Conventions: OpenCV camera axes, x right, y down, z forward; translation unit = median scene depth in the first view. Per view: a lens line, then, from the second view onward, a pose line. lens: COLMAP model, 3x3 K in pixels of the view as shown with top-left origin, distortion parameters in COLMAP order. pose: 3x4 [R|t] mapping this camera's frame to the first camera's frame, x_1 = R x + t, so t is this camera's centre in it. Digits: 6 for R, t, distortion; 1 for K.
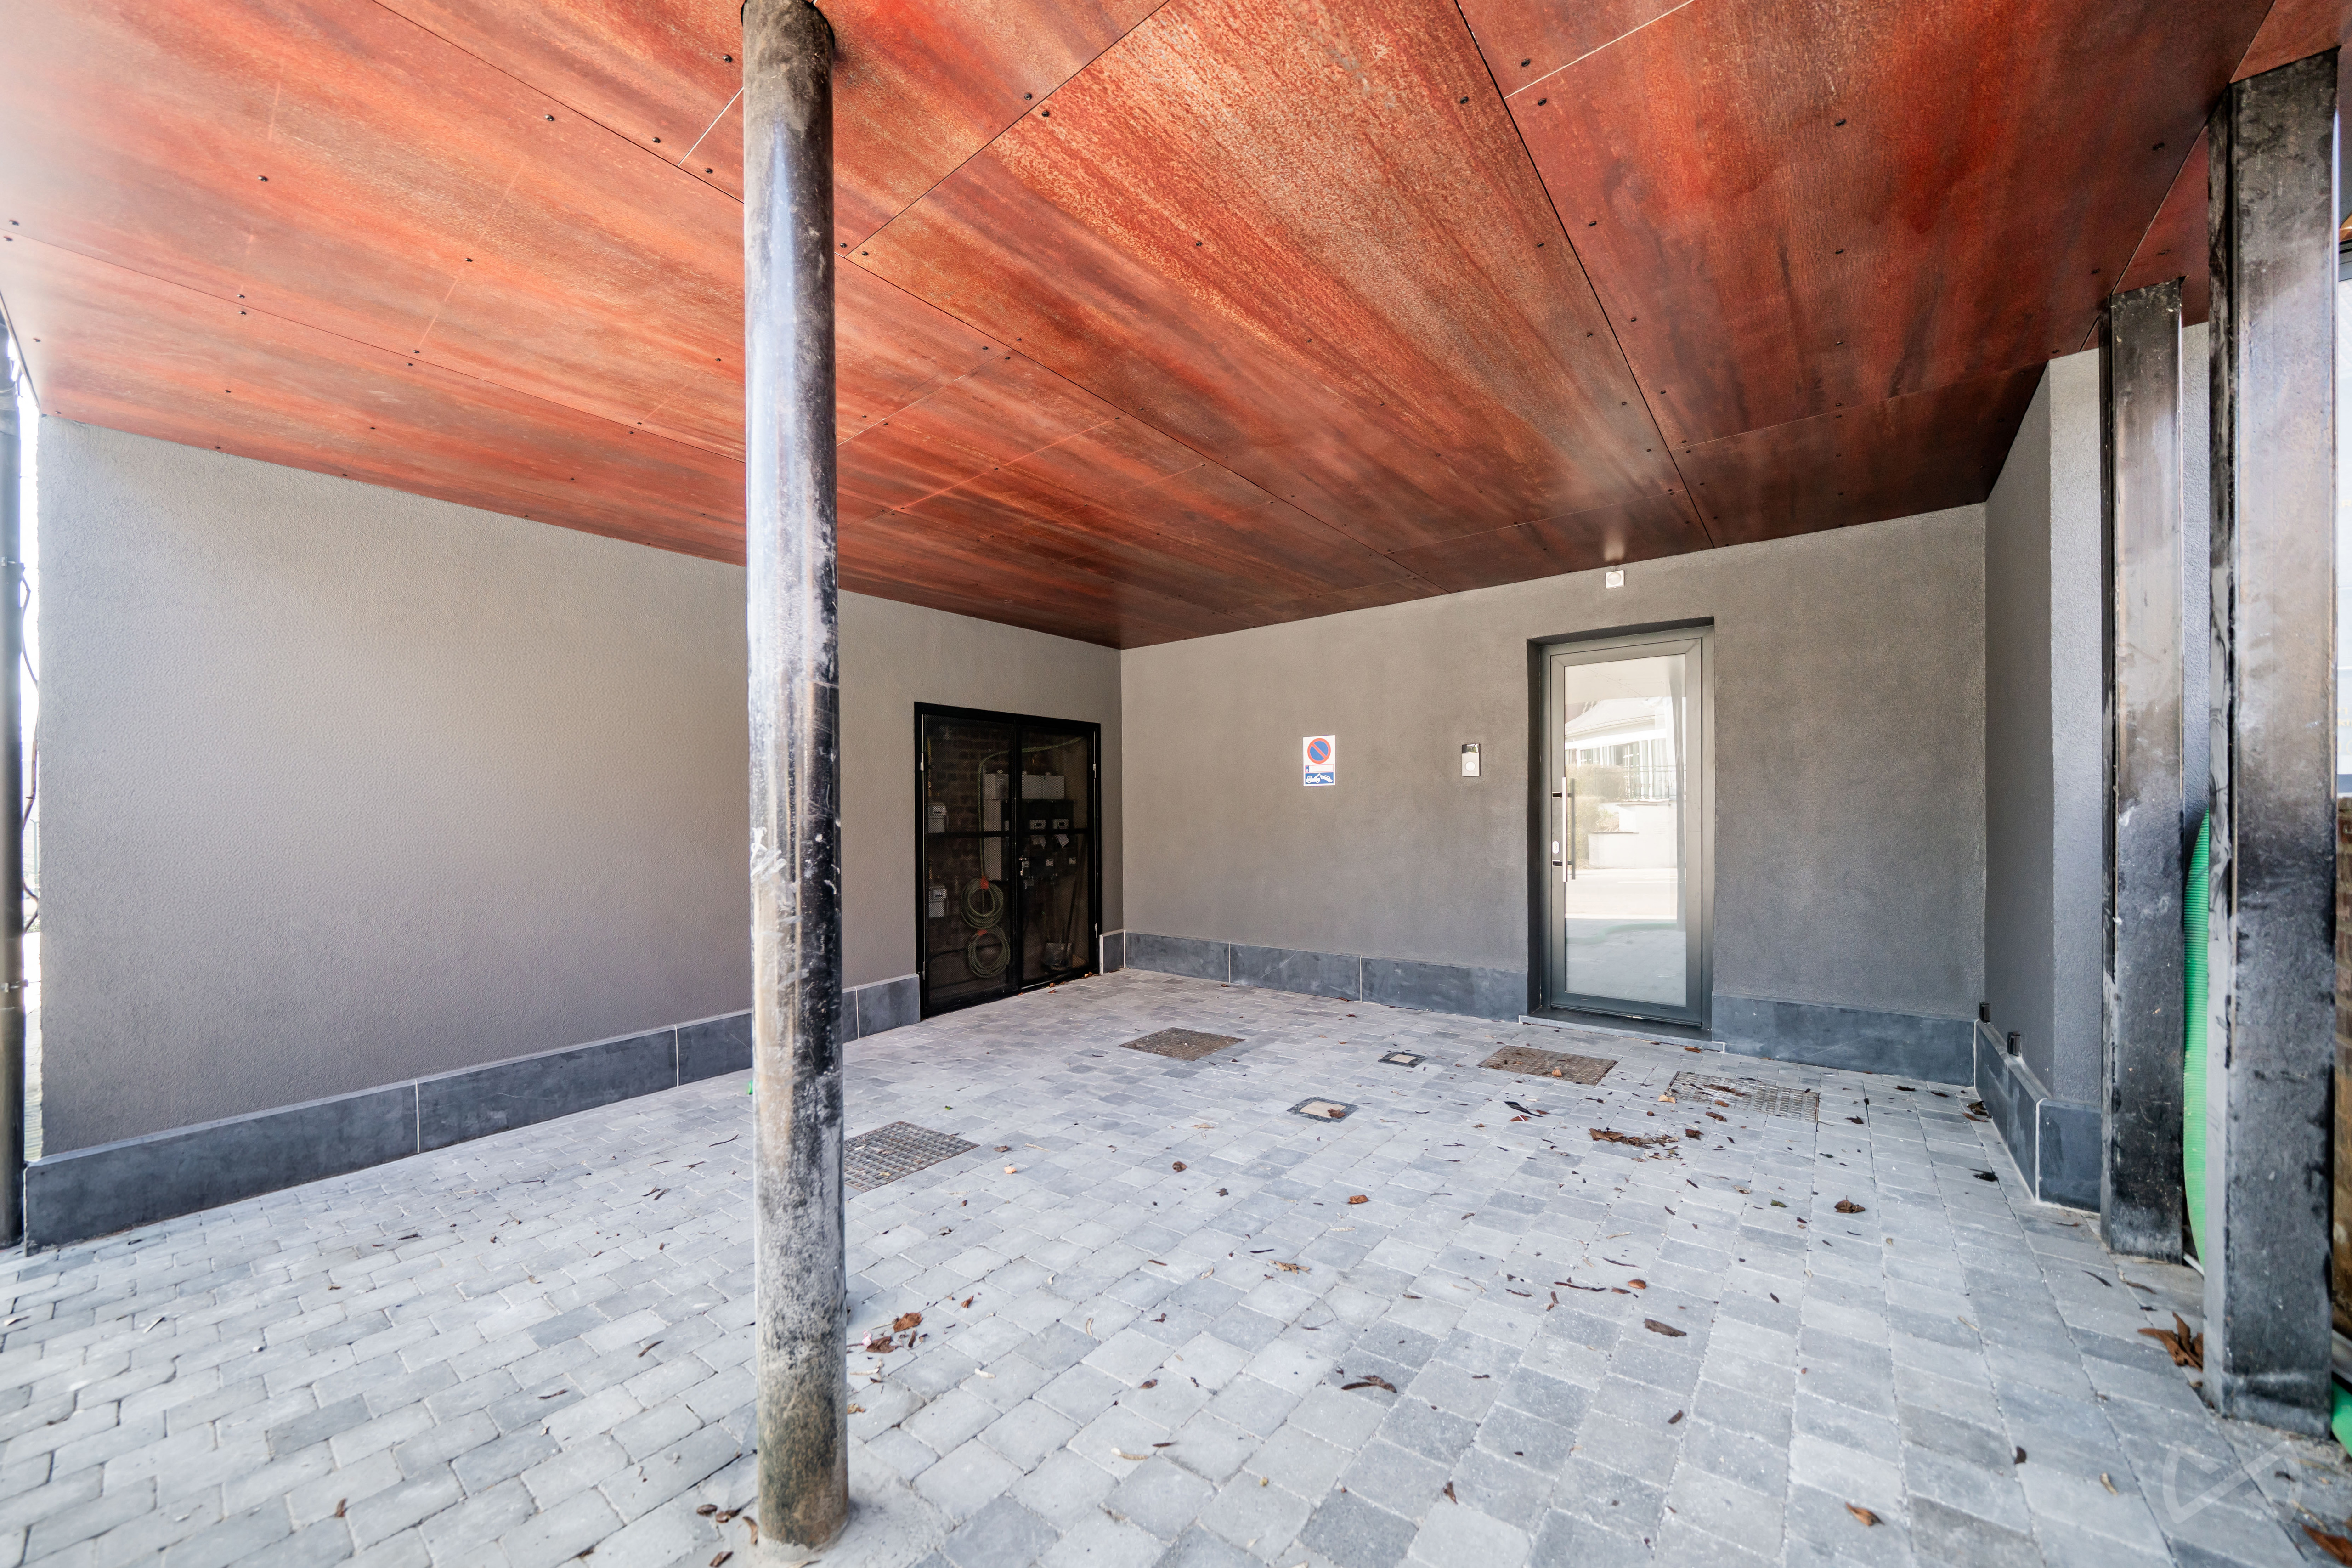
lens RADIAL K [[886.5, 0, 1173.9], [0, 886.5, 815.5], [0, 0, 1]] dist [-0.009863, 0.000391]
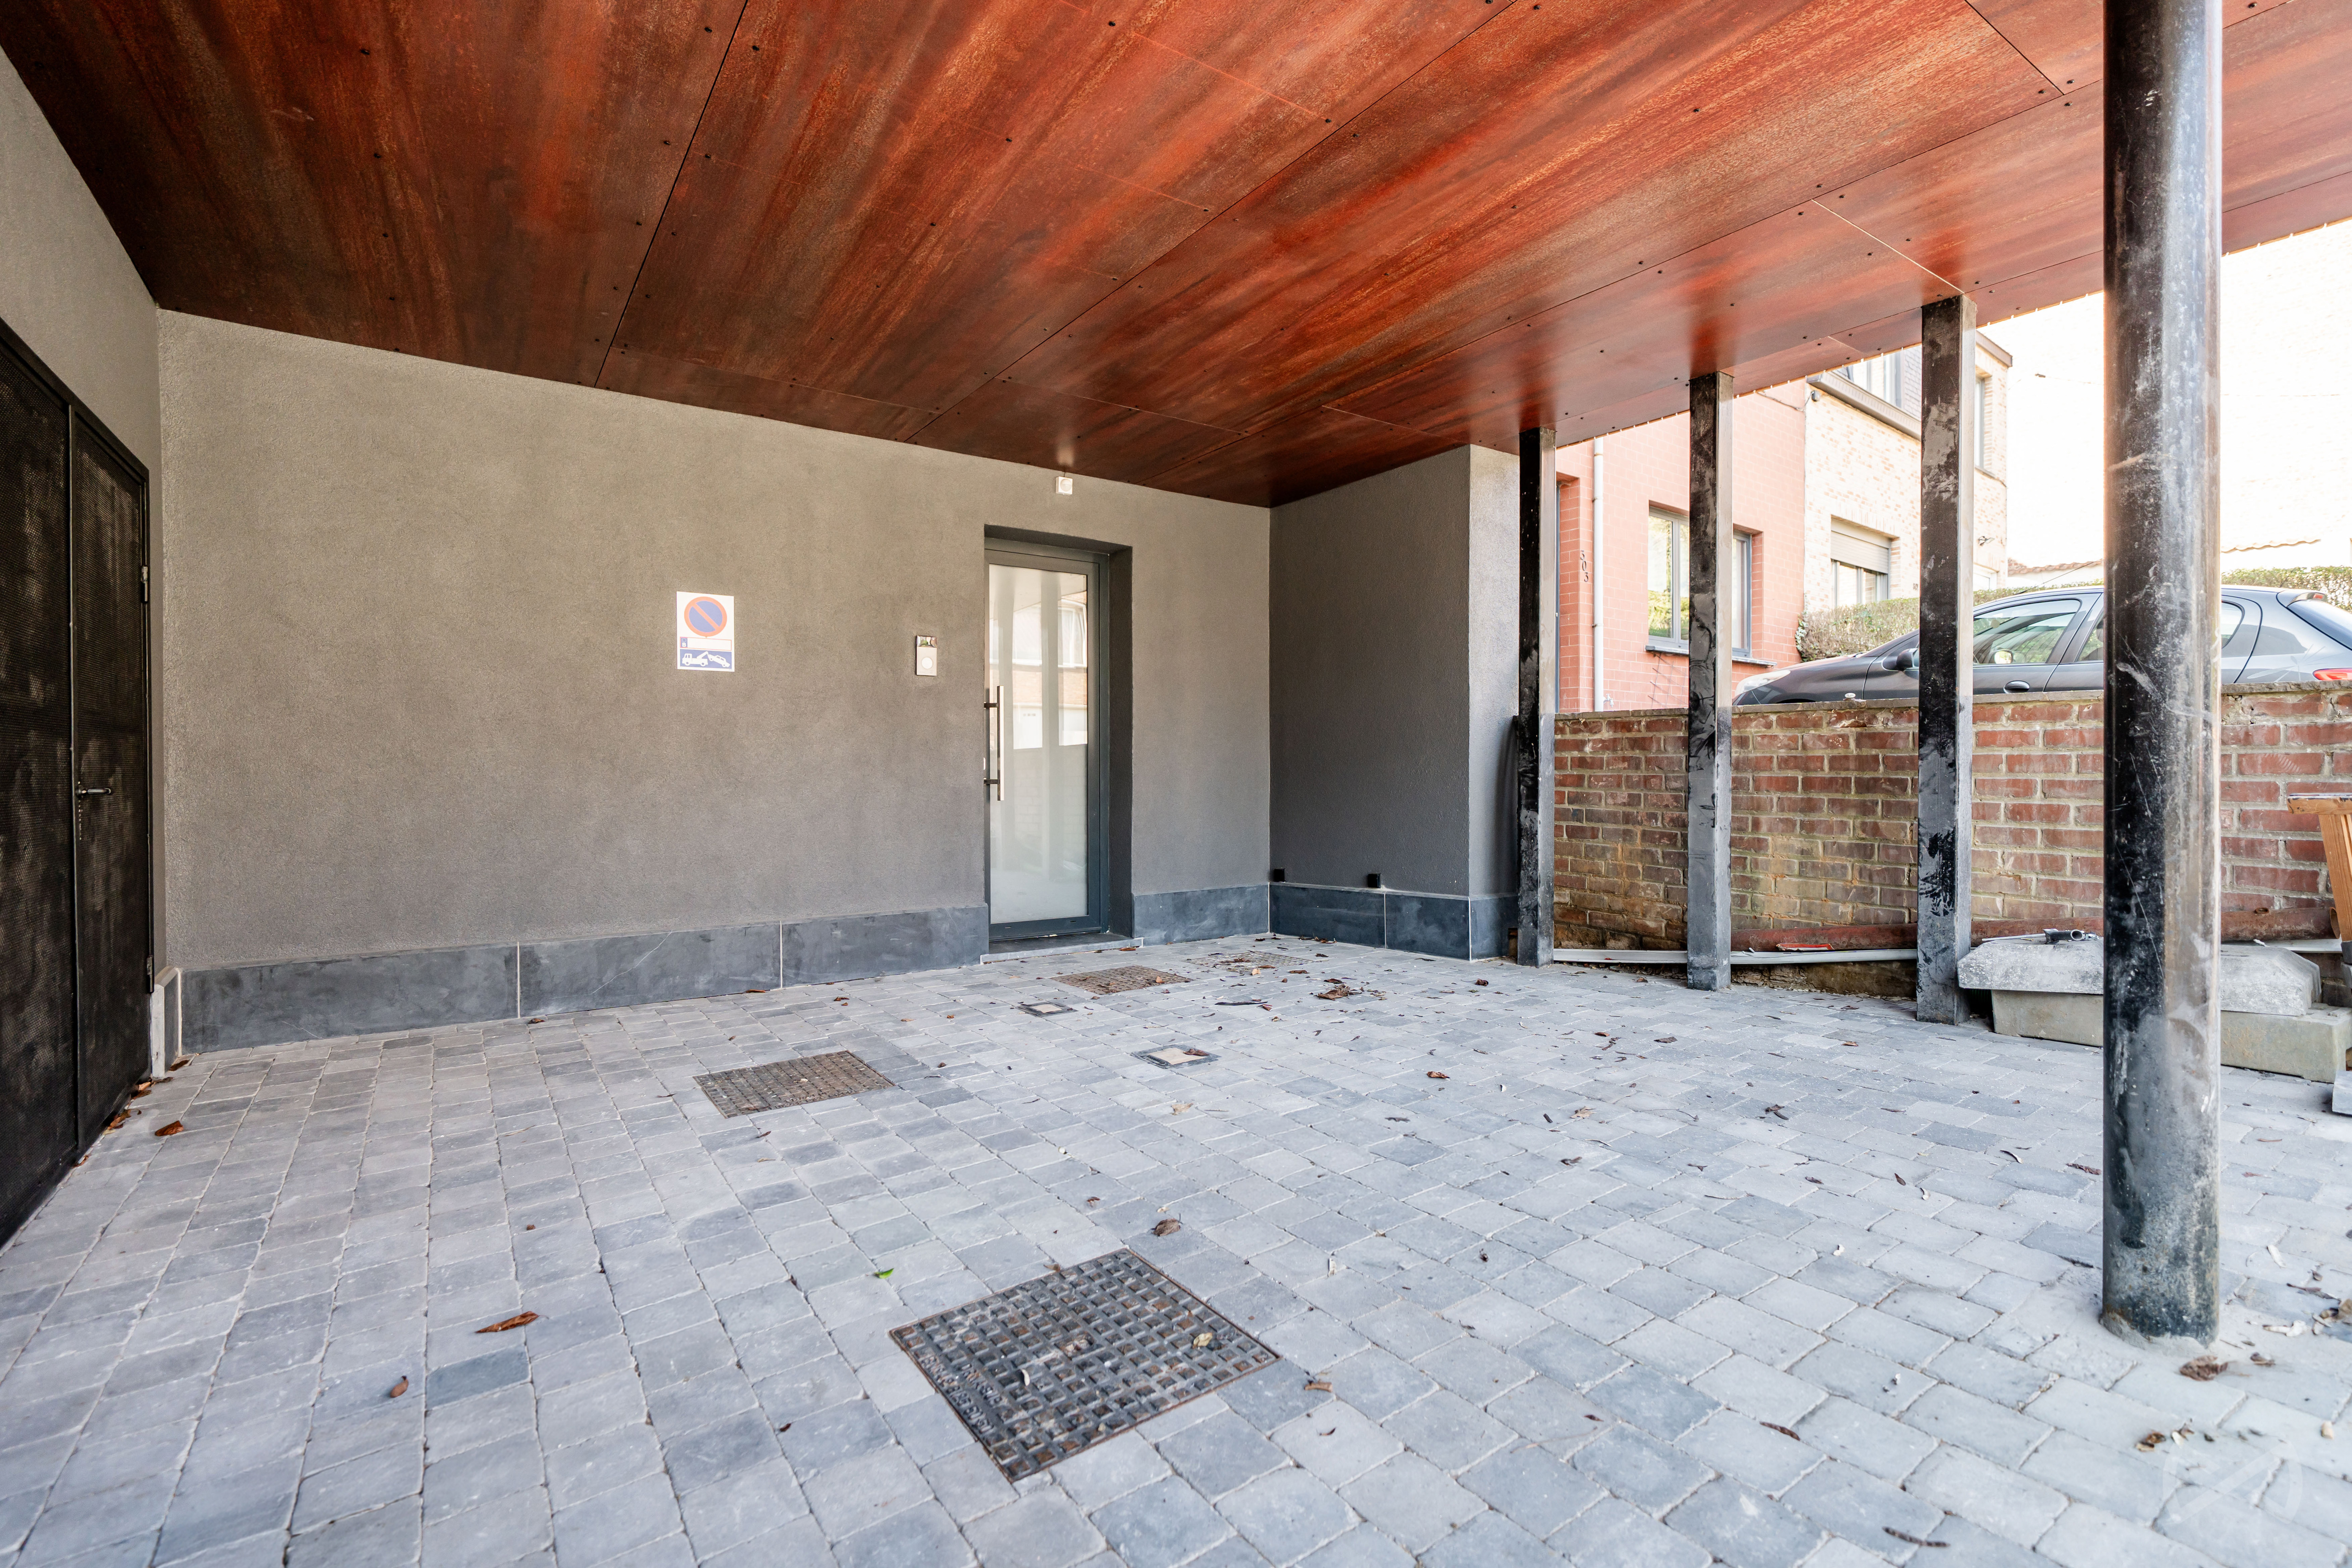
lens RADIAL K [[1069.5, 0, 1176.0], [0, 1069.5, 784.0], [0, 0, 1]] dist [-0.001150, -0.000045]
pose [[0.265275, -0.003485, 0.964166, -0.609394], [0.007111, 0.999973, 0.001658, 0.061119], [-0.964147, 0.006416, 0.265293, 0.571413]]
